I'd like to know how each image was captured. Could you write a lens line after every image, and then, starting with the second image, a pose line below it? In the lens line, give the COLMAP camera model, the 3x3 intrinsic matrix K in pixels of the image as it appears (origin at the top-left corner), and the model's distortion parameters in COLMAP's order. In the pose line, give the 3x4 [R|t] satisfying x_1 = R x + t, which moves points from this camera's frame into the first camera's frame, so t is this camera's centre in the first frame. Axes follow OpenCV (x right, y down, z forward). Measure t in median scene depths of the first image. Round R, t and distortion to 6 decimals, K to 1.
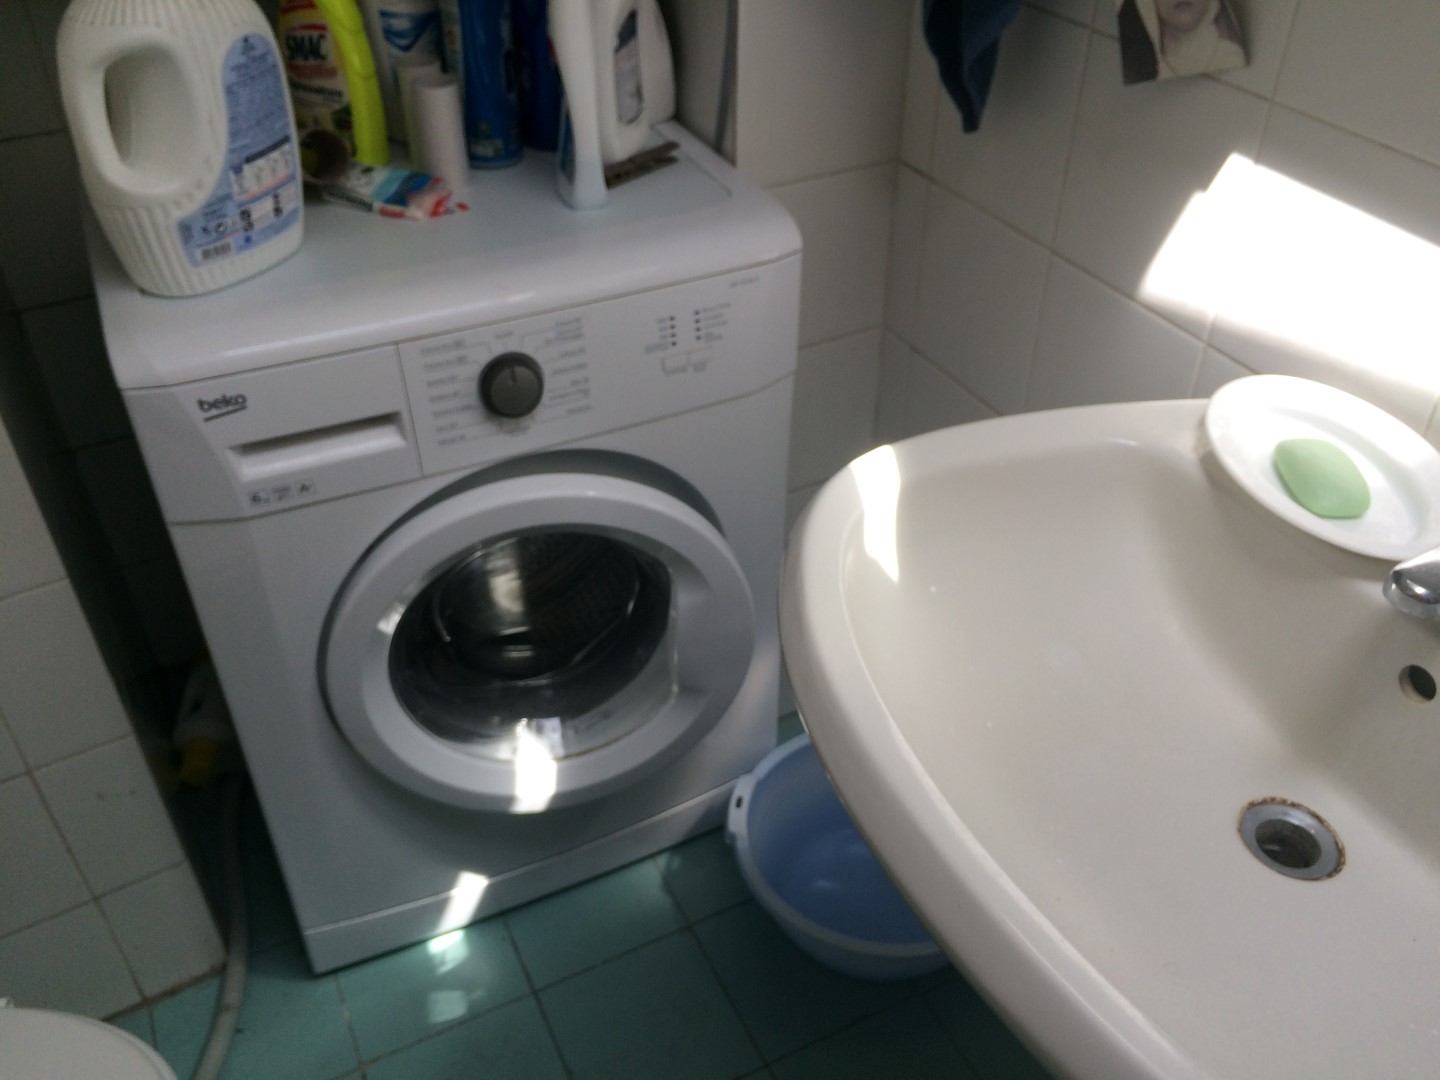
lens RADIAL K [[1274.2, 0, 724.4], [0, 1274.2, 537.5], [0, 0, 1]] dist [0.058707, 0.000823]
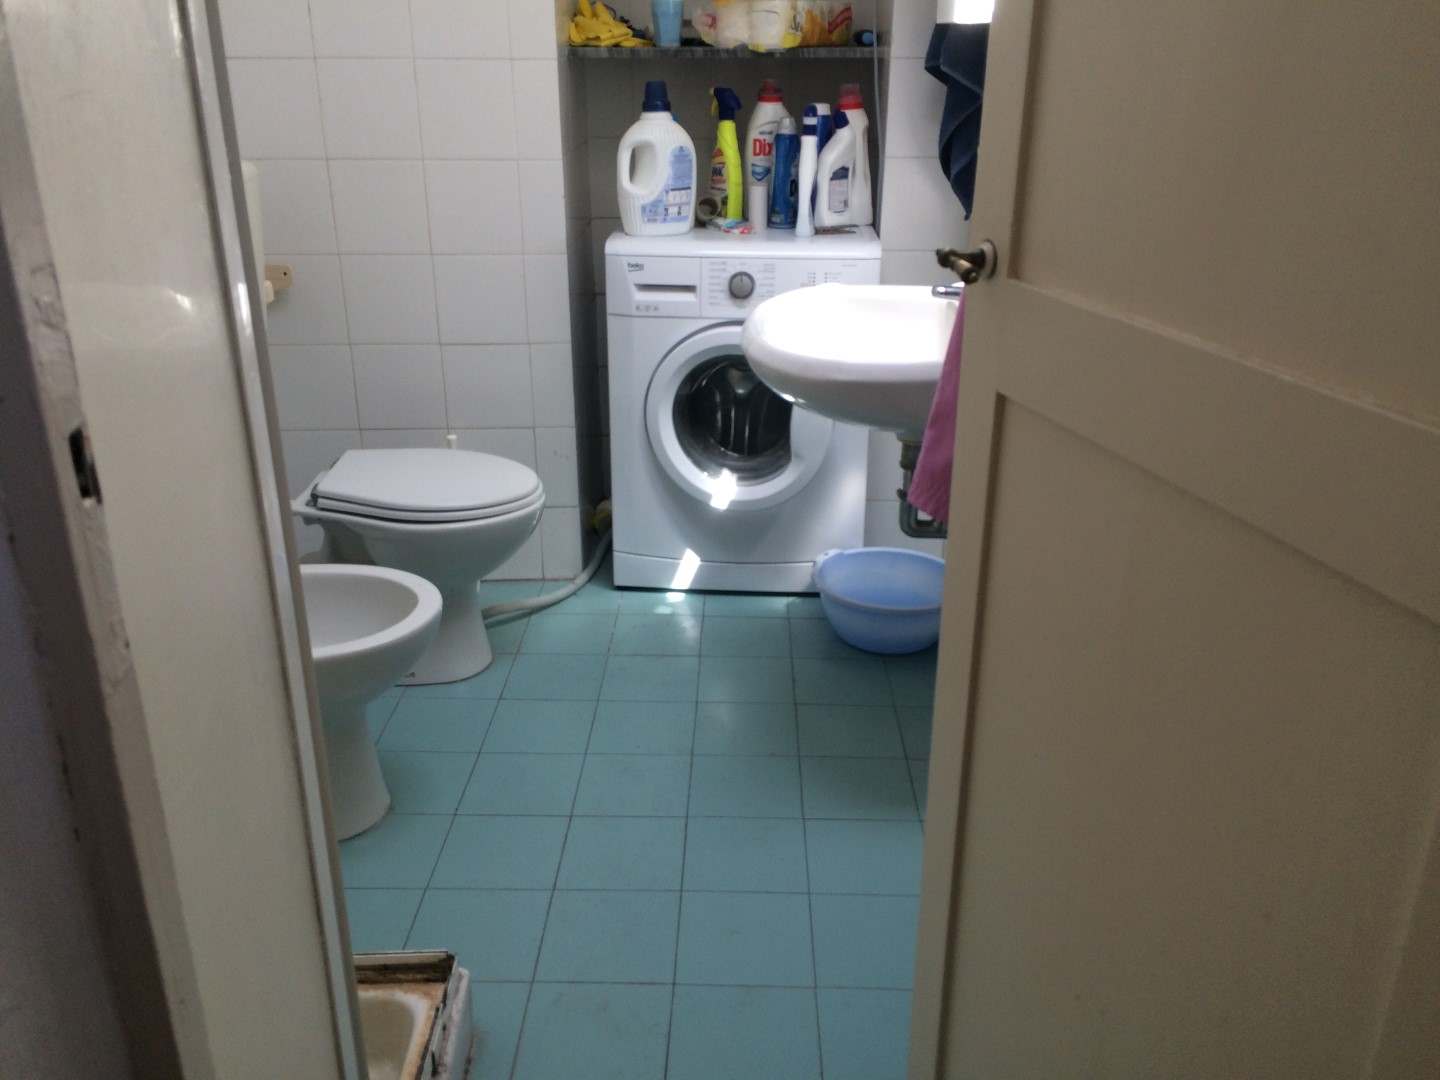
lens RADIAL K [[1274.2, 0, 718.0], [0, 1274.2, 541.1], [0, 0, 1]] dist [0.058707, 0.000823]
pose [[0.886304, 0.185200, -0.424461, 0.954703], [-0.291941, 0.934934, -0.201664, 0.874156], [0.359495, 0.302653, 0.882703, -1.075645]]
